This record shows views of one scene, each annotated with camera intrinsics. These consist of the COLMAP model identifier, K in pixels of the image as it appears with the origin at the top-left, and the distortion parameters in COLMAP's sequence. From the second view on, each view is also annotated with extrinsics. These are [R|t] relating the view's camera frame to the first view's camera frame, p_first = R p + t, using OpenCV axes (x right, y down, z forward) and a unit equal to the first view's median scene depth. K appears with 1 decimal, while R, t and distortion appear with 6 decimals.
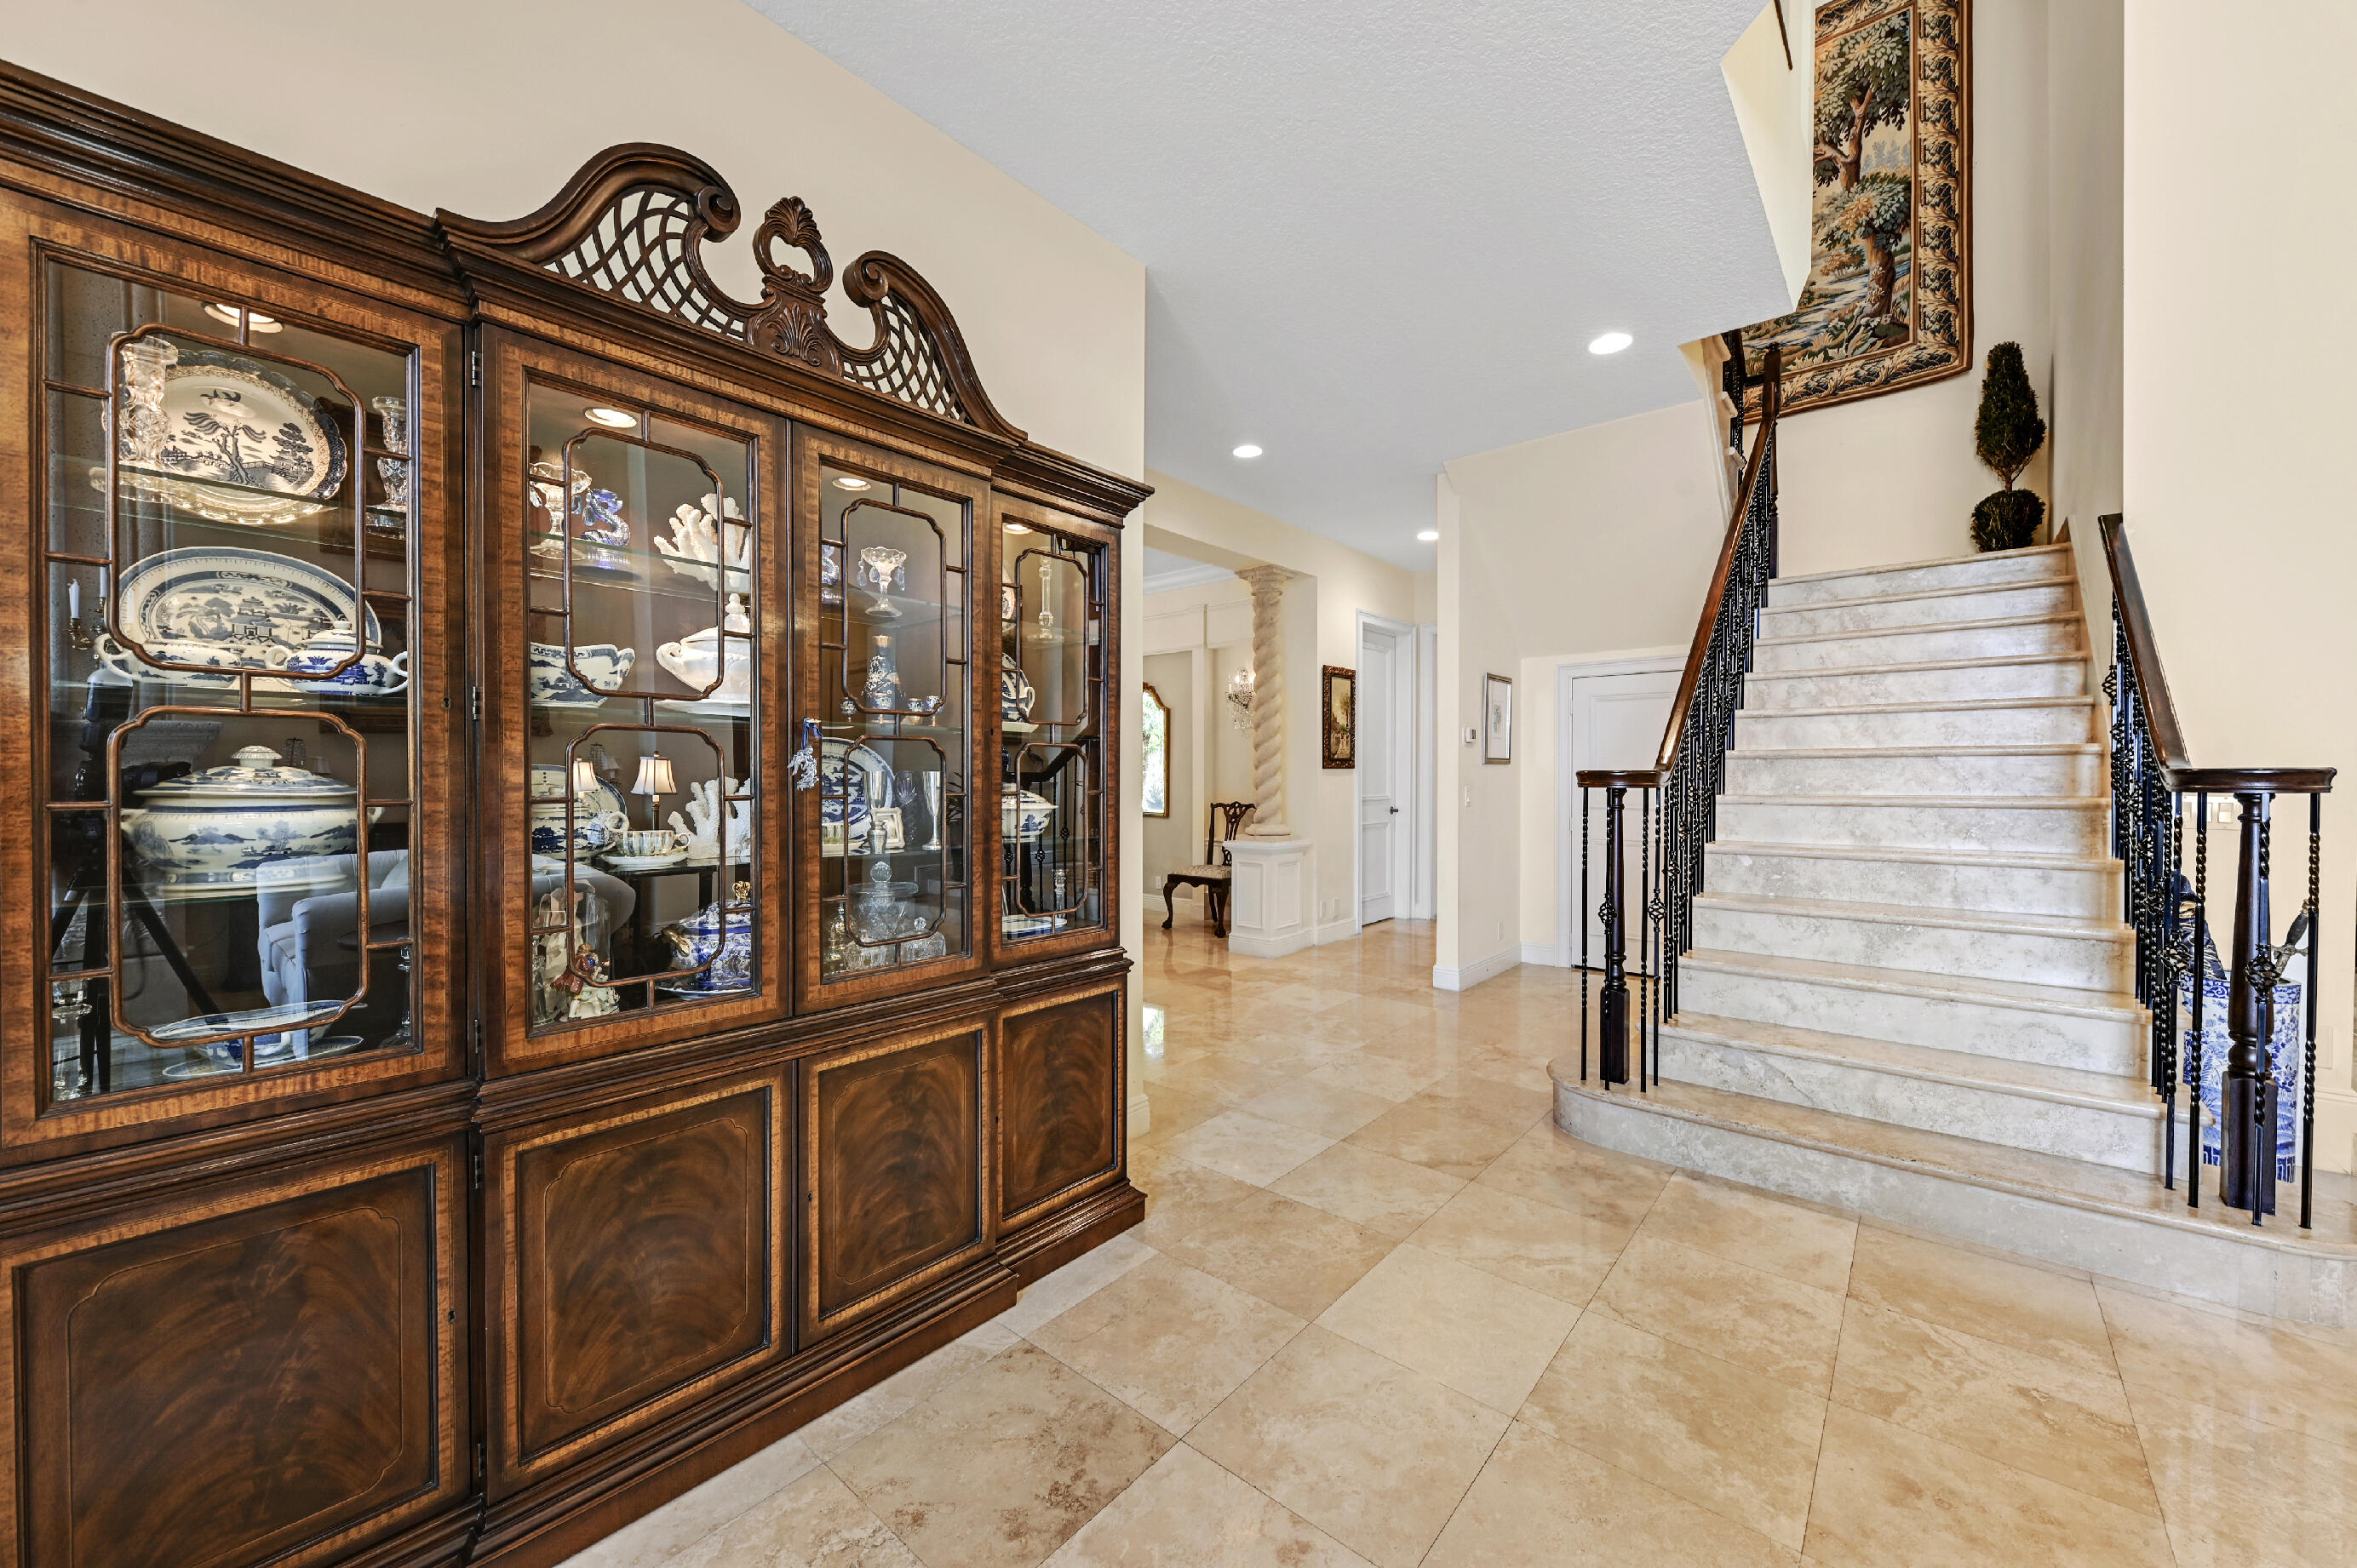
lens RADIAL K [[917.4, 0, 1166.7], [0, 917.4, 783.6], [0, 0, 1]] dist [-0.010743, -0.000714]
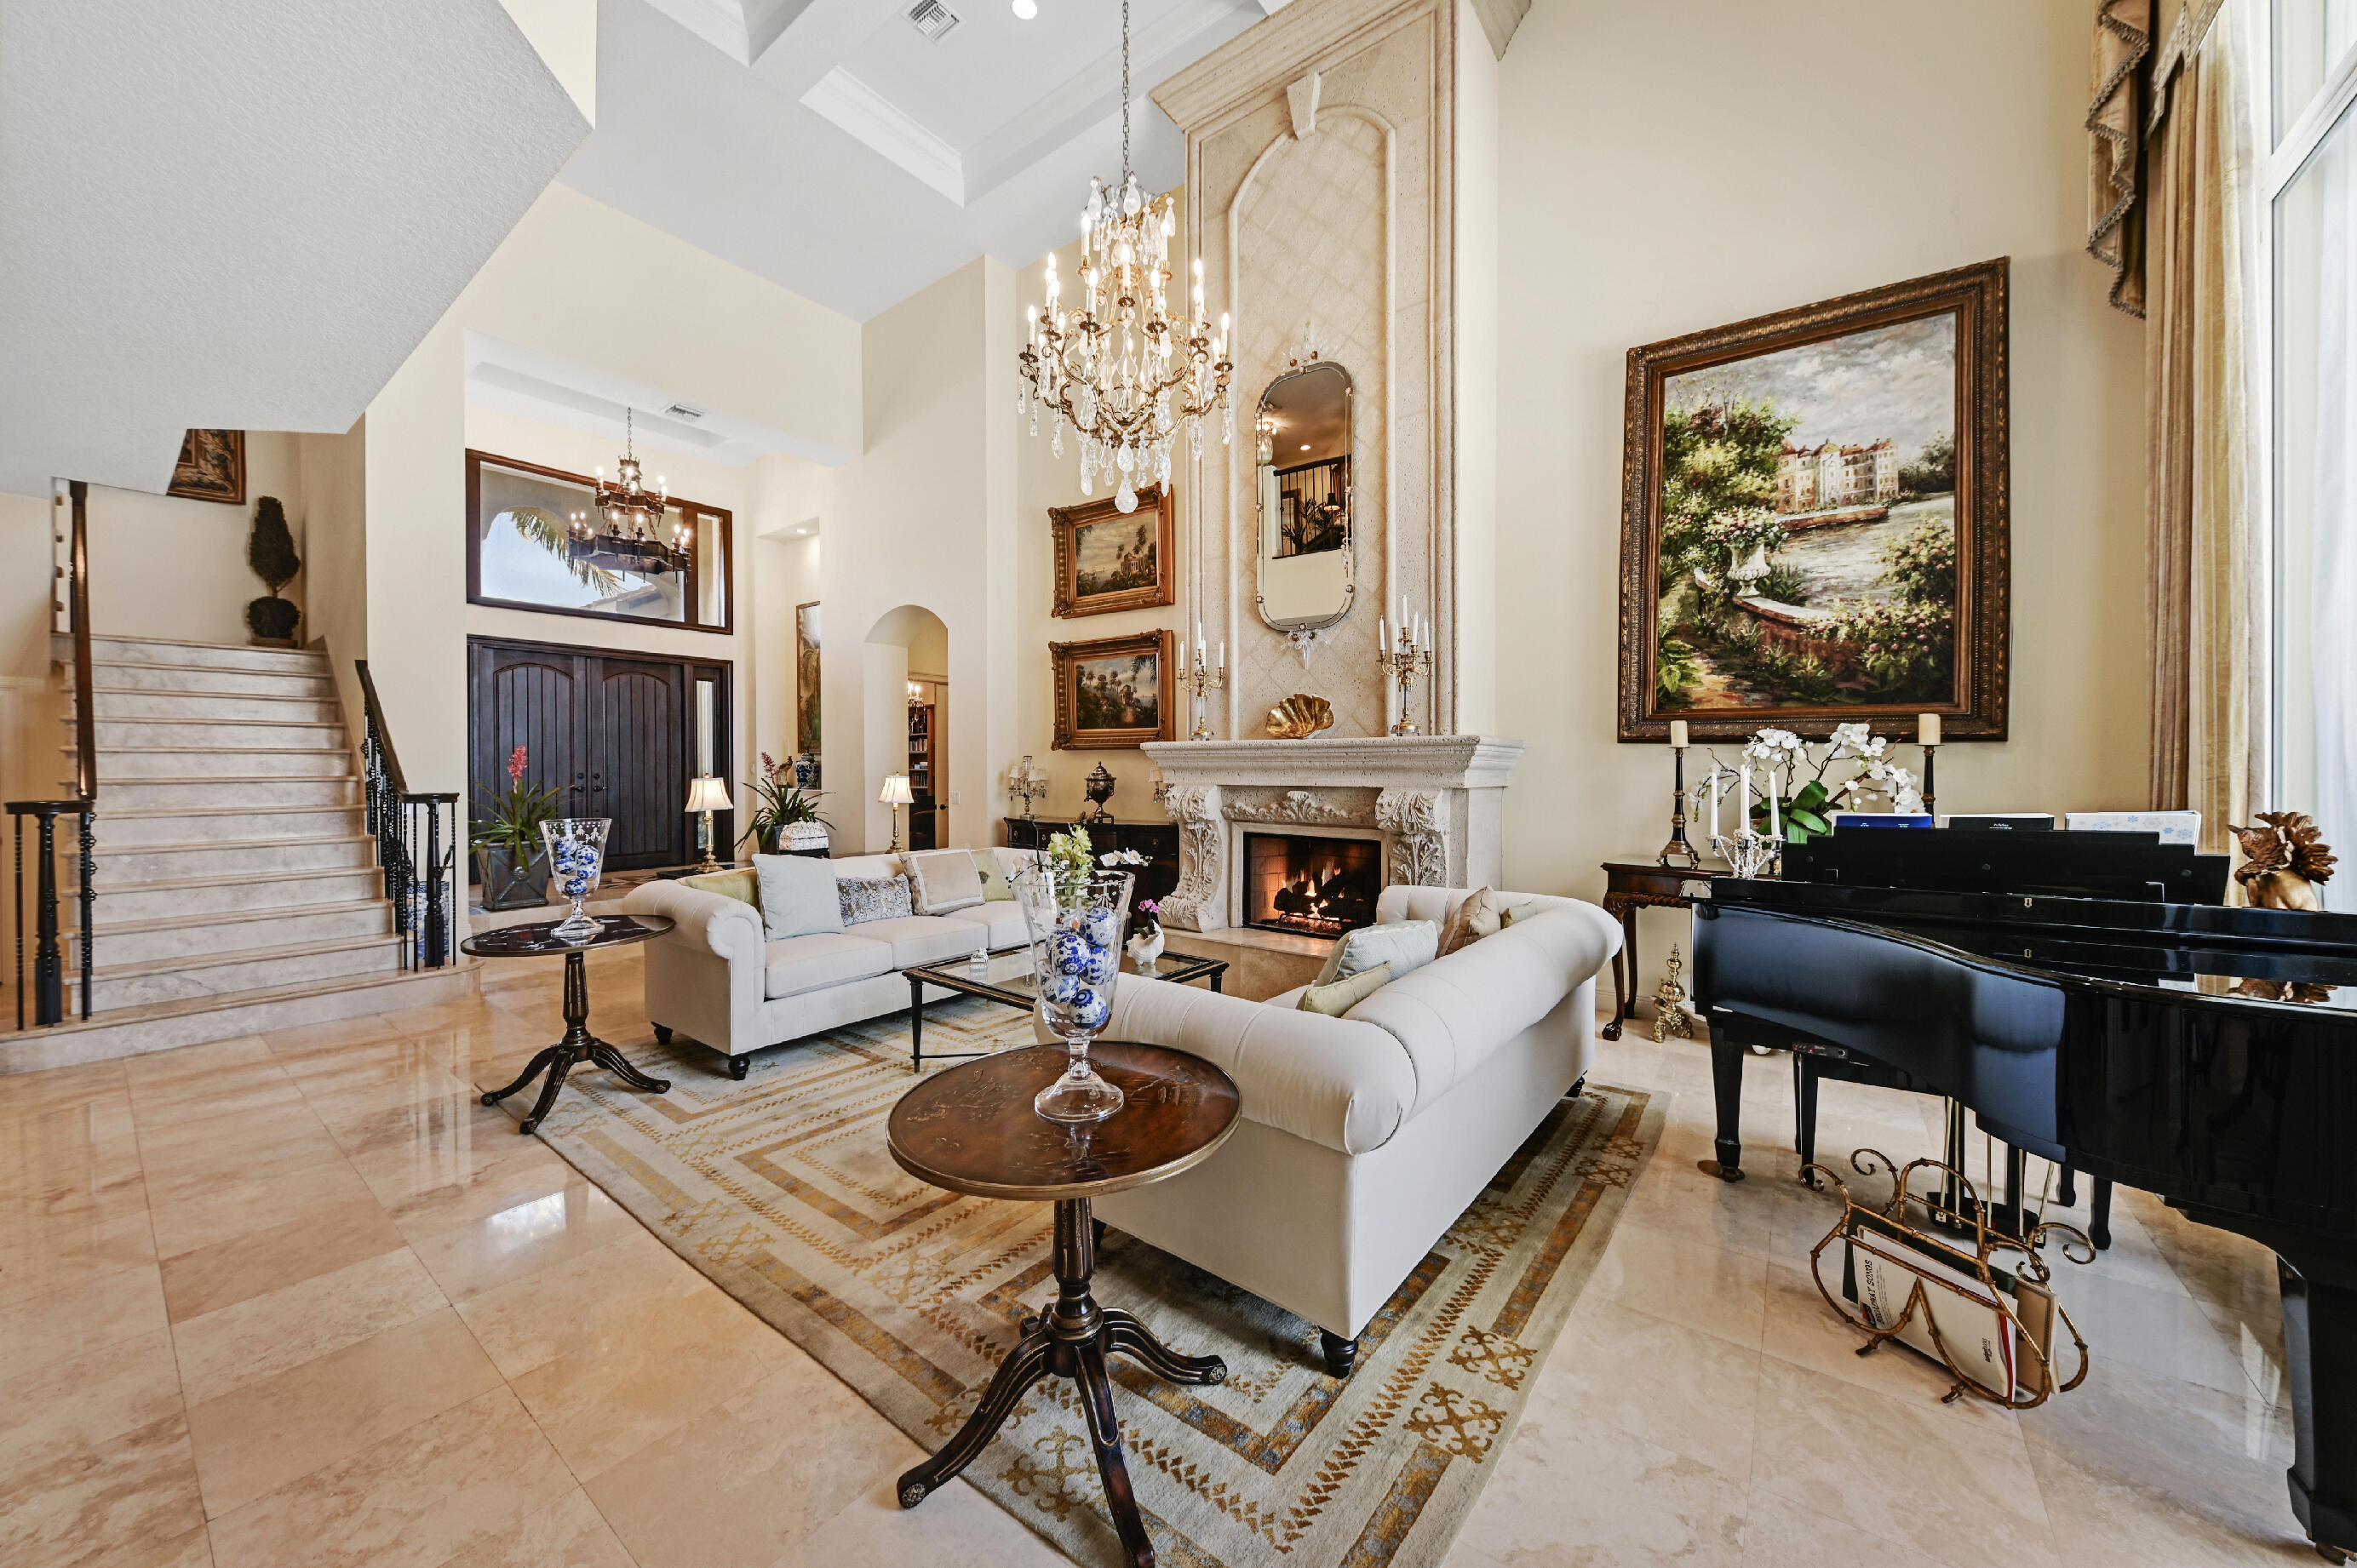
lens RADIAL K [[866.8, 0, 1165.0], [0, 866.8, 775.6], [0, 0, 1]] dist [-0.003595, -0.000325]
pose [[-0.034297, -0.012549, 0.999333, -0.790543], [0.012003, 0.999844, 0.012967, -0.044971], [-0.999340, 0.012440, -0.034141, -0.596971]]
